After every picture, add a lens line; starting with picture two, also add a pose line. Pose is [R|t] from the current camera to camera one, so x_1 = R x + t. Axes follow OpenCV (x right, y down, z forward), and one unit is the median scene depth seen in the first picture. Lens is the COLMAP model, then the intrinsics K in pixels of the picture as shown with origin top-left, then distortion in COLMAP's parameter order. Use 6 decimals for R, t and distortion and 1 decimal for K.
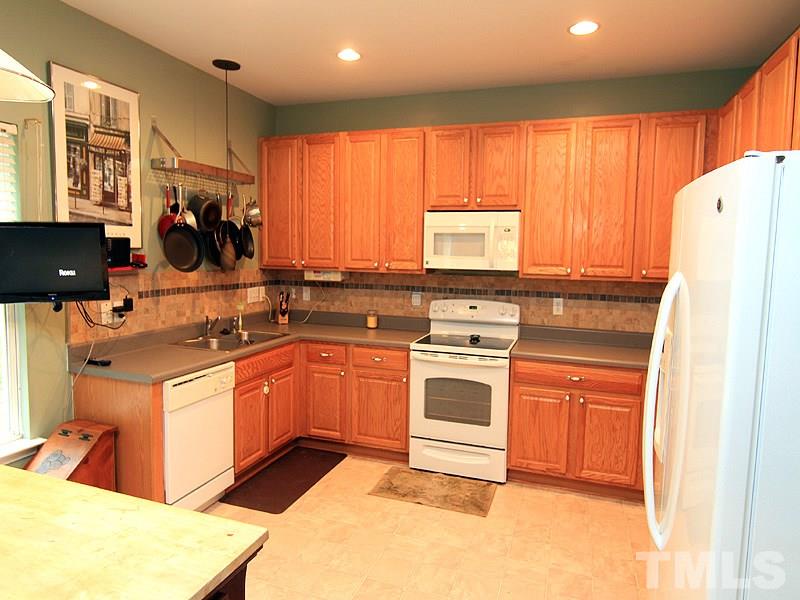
lens RADIAL K [[507.8, 0, 396.7], [0, 507.8, 297.7], [0, 0, 1]] dist [-0.019353, 0.003065]
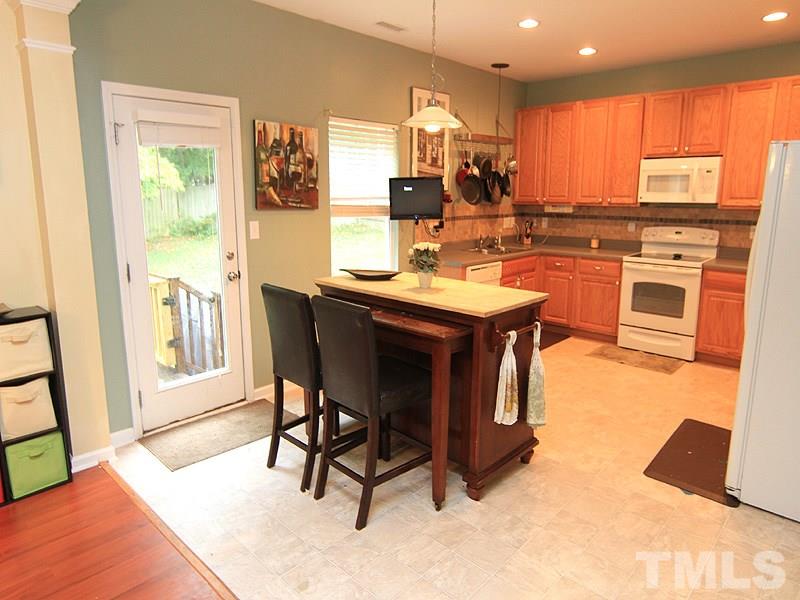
lens RADIAL K [[507.8, 0, 400.0], [0, 507.8, 288.3], [0, 0, 1]] dist [-0.019353, 0.003065]
pose [[0.914848, 0.055680, -0.399941, 0.025494], [-0.018021, 0.995090, 0.097316, 0.051644], [0.403396, -0.081822, 0.911360, -0.505959]]
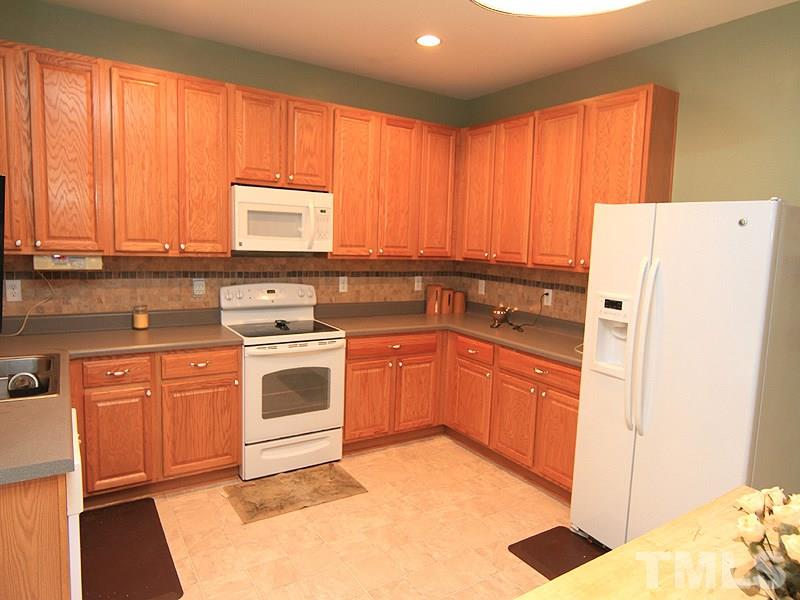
lens RADIAL K [[507.8, 0, 398.4], [0, 507.8, 292.6], [0, 0, 1]] dist [-0.019353, 0.003065]
pose [[0.612067, -0.078669, 0.786883, -0.474800], [0.044966, 0.996892, 0.064688, -0.030876], [-0.789527, -0.004211, 0.613702, 0.263203]]
